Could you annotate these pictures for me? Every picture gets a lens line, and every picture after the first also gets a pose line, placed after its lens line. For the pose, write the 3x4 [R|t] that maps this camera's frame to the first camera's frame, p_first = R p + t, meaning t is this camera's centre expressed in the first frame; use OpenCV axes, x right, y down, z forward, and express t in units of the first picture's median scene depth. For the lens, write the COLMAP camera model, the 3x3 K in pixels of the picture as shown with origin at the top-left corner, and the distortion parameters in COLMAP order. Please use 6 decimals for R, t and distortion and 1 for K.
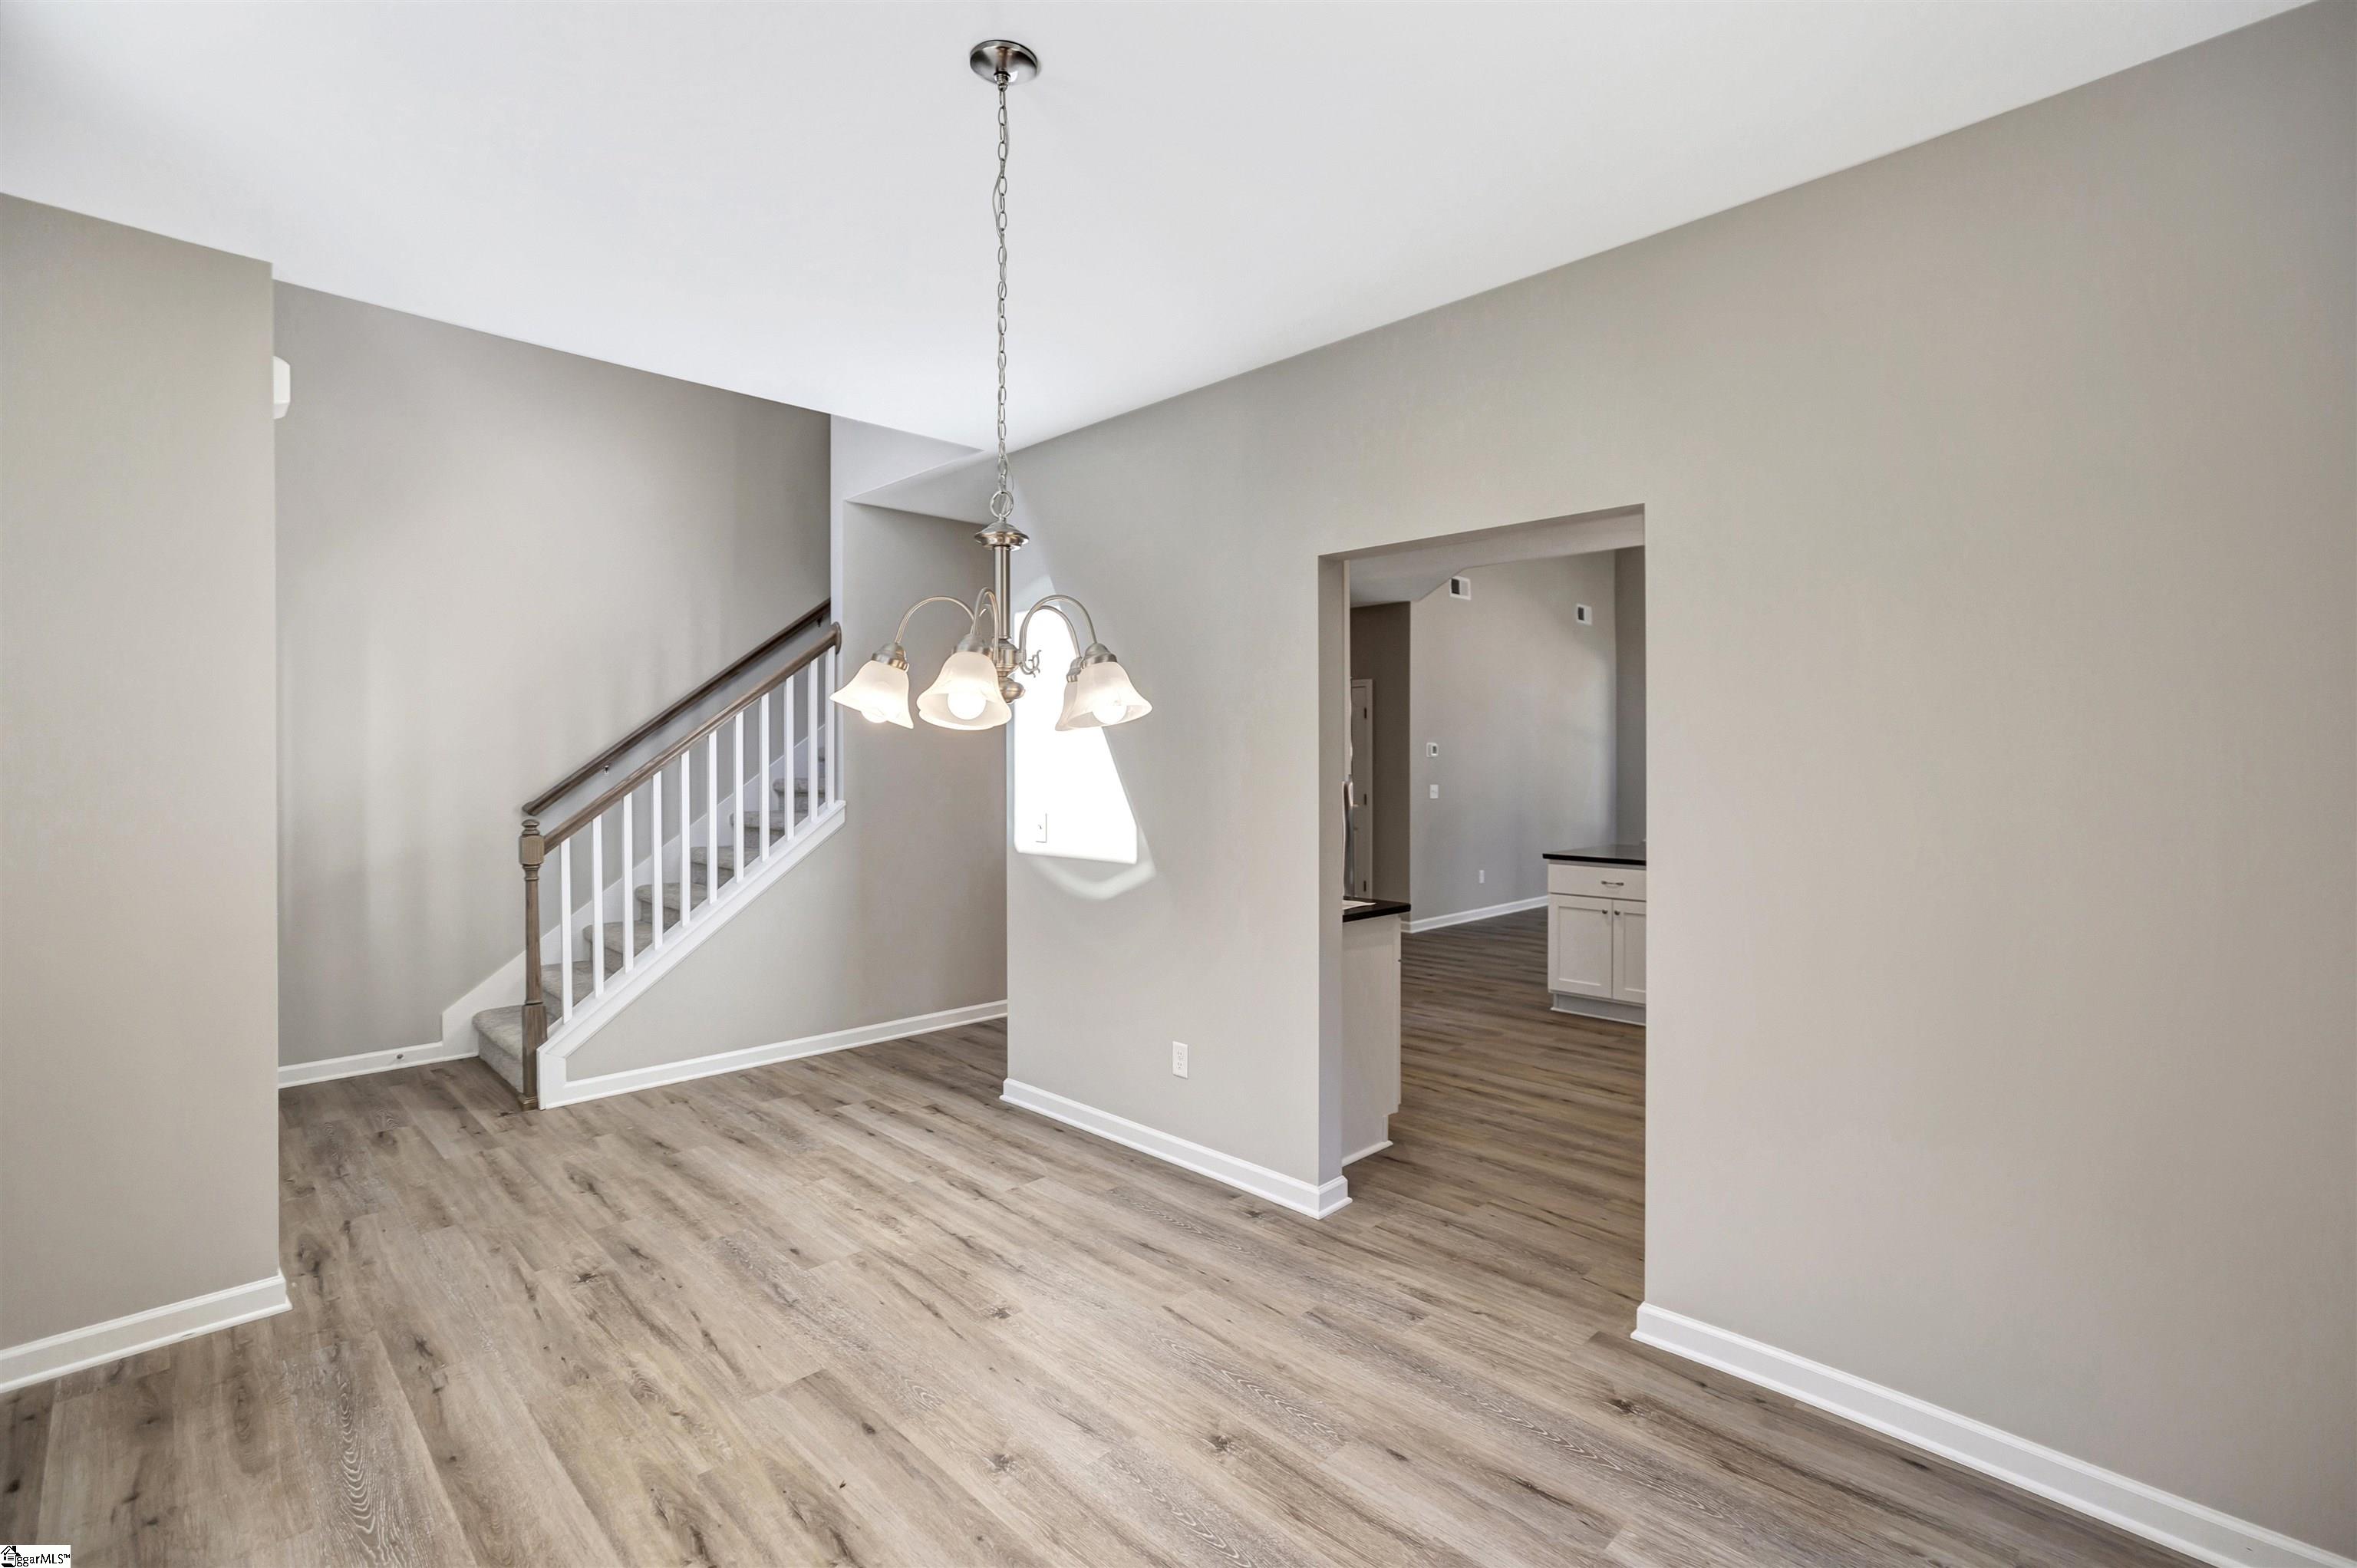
lens RADIAL K [[1073.4, 0, 1194.3], [0, 1073.4, 774.7], [0, 0, 1]] dist [-0.036843, 0.027119]
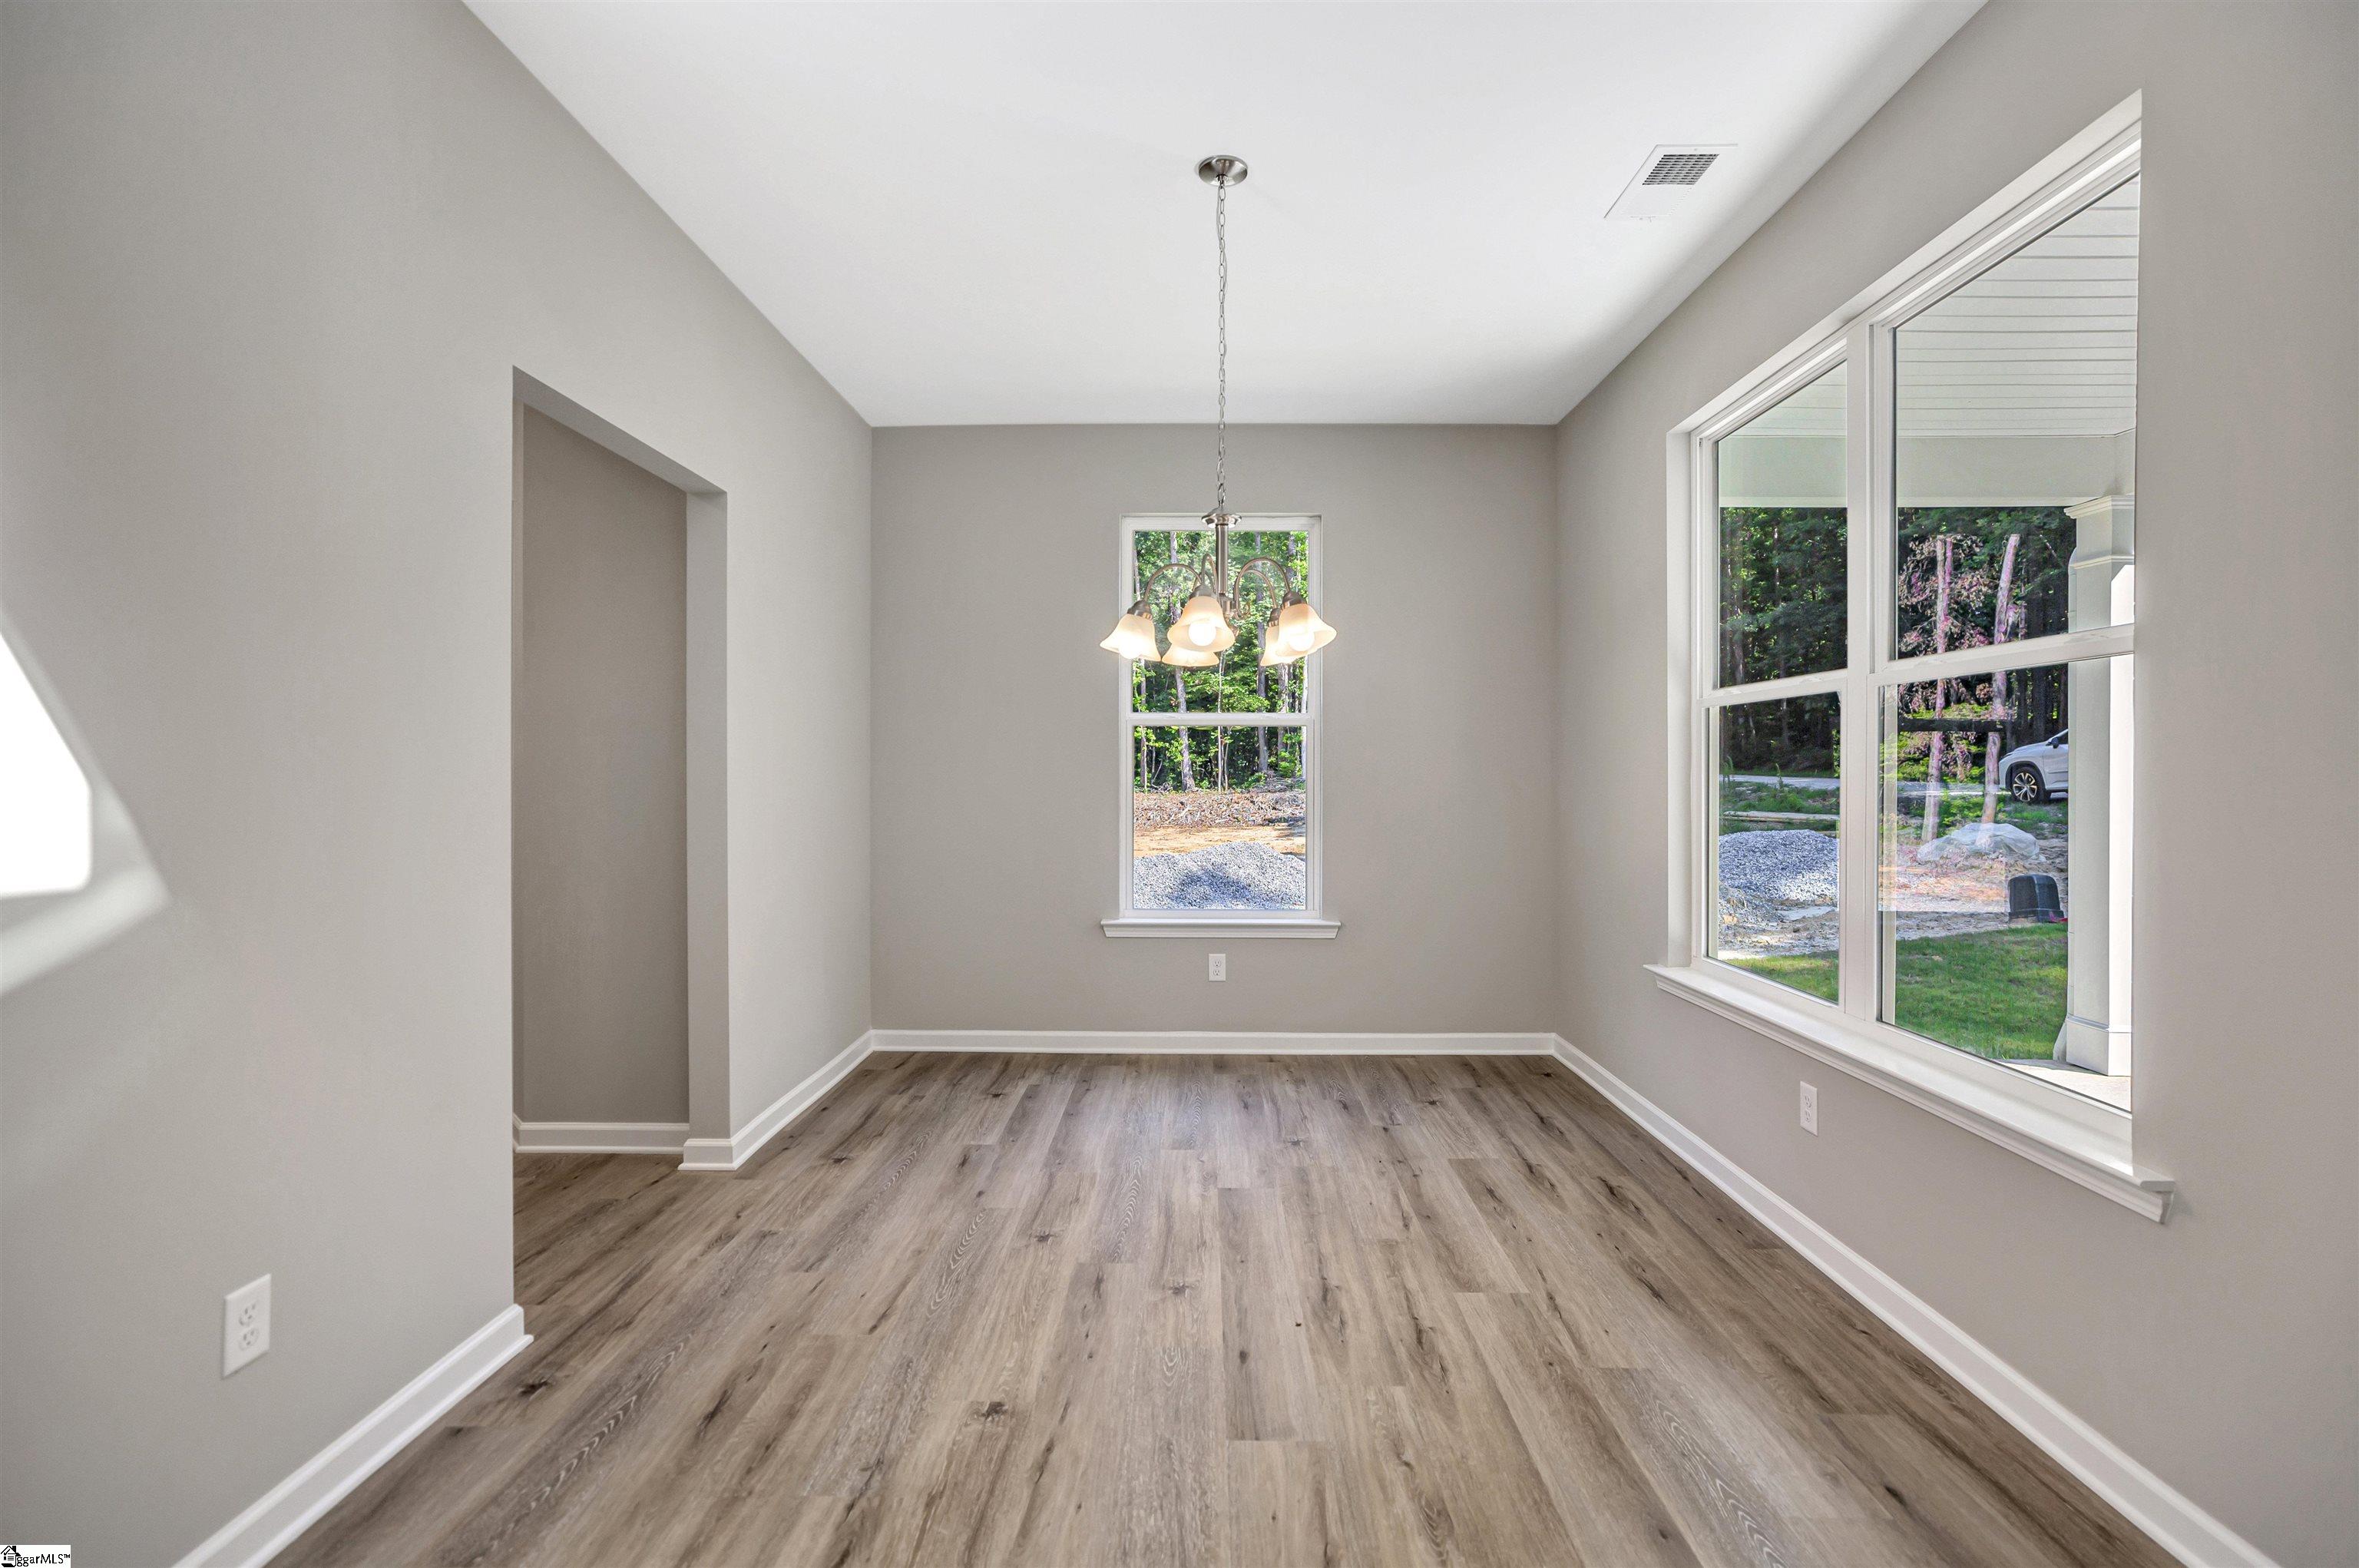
lens RADIAL K [[1074.4, 0, 1195.3], [0, 1074.4, 774.6], [0, 0, 1]] dist [-0.036843, 0.027119]
pose [[-0.700230, -0.000840, 0.713917, -0.789368], [0.008629, 0.999916, 0.009640, 0.061855], [-0.713865, 0.012911, -0.700164, 1.388368]]
